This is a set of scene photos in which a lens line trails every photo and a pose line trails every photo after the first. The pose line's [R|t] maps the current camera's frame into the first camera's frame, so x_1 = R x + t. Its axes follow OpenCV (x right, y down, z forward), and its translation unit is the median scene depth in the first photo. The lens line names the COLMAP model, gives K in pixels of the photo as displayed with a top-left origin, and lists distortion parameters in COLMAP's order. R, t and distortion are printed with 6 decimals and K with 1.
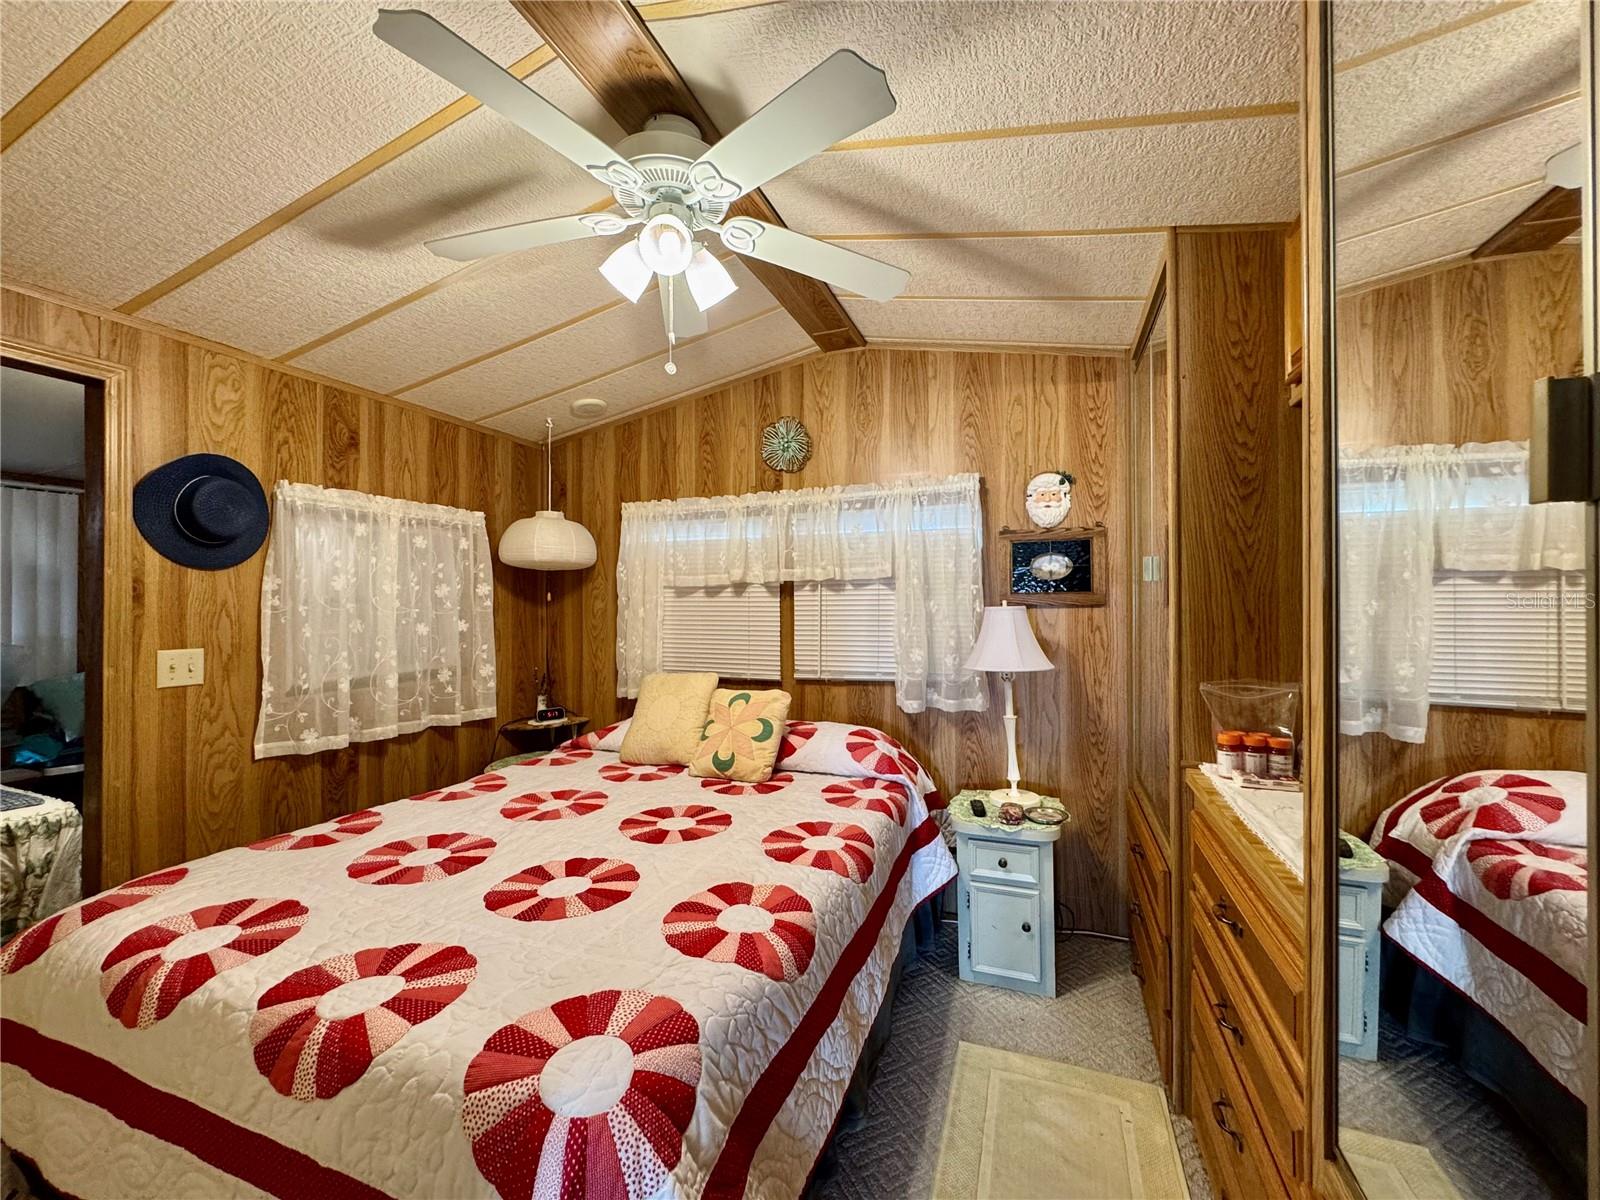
lens RADIAL K [[642.7, 0, 799.8], [0, 642.7, 603.5], [0, 0, 1]] dist [-0.003281, 0.000369]
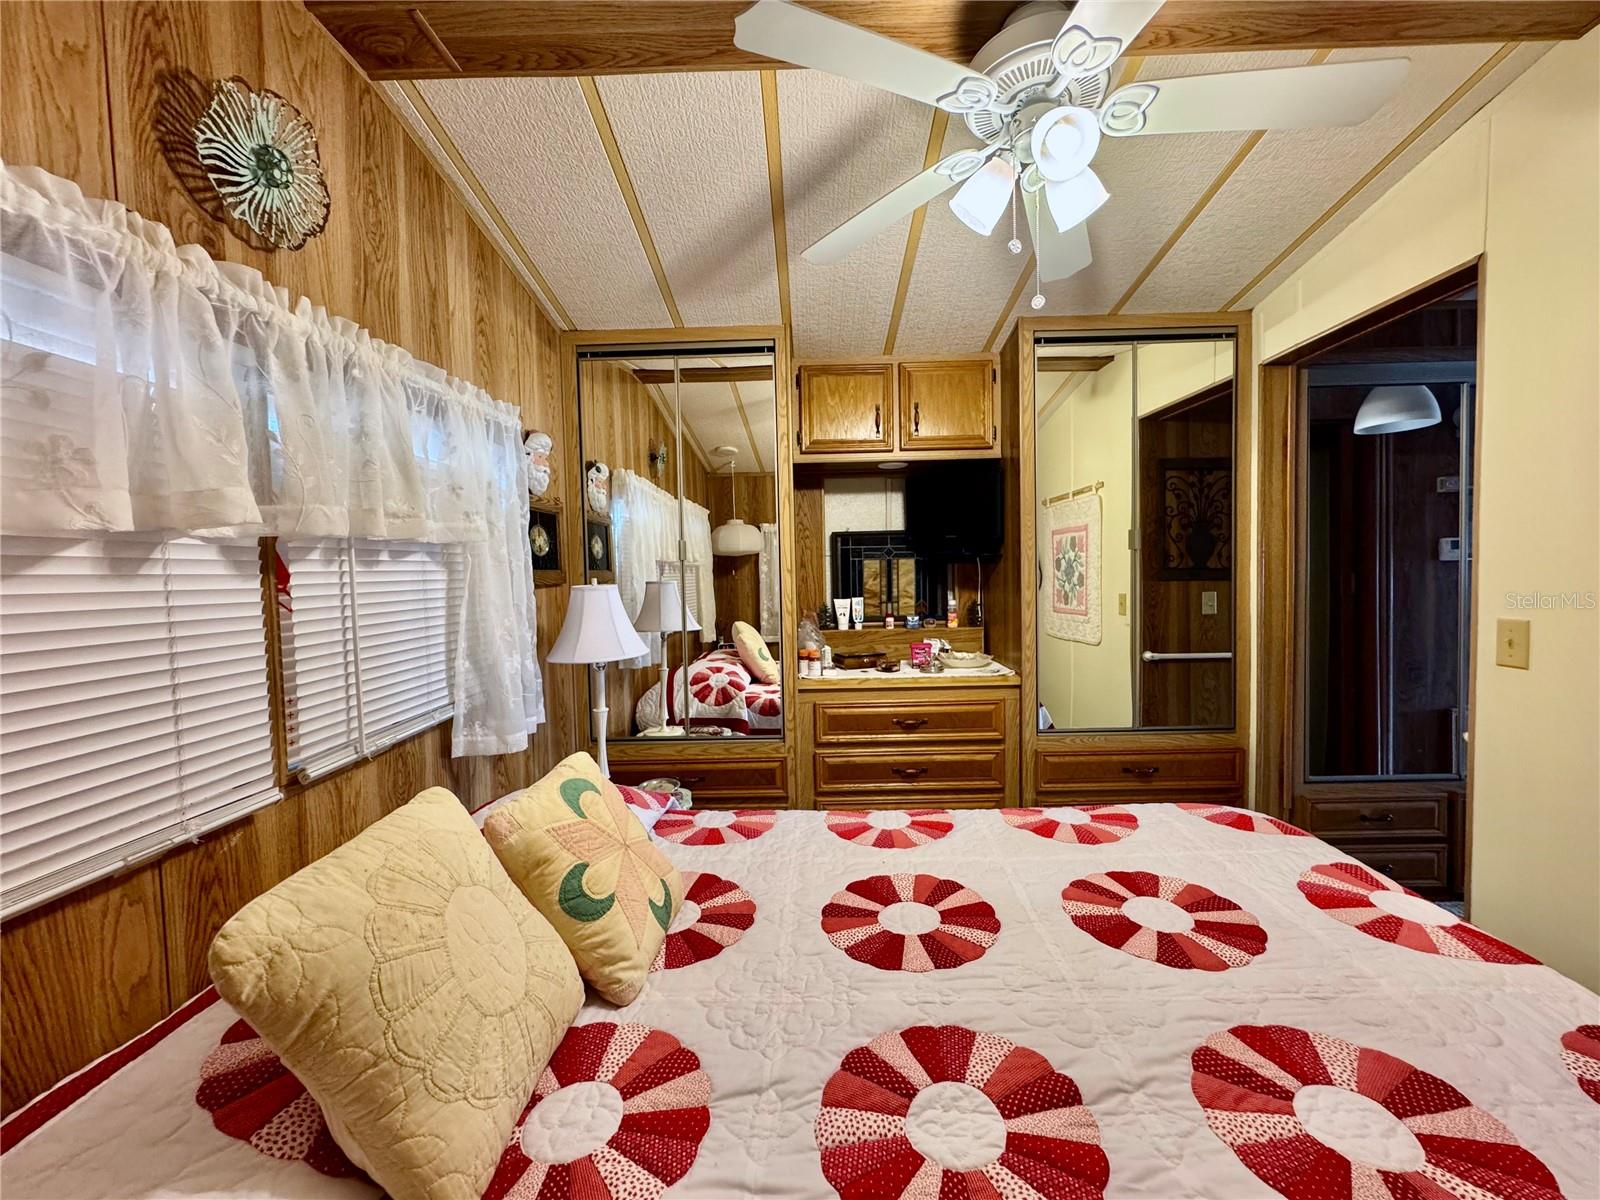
lens RADIAL K [[642.7, 0, 795.0], [0, 642.7, 601.5], [0, 0, 1]] dist [-0.003281, 0.000369]
pose [[-0.335872, -0.033860, 0.941299, -0.772673], [0.022214, 0.998791, 0.043855, -0.006948], [-0.941646, 0.035639, -0.334713, 1.351407]]
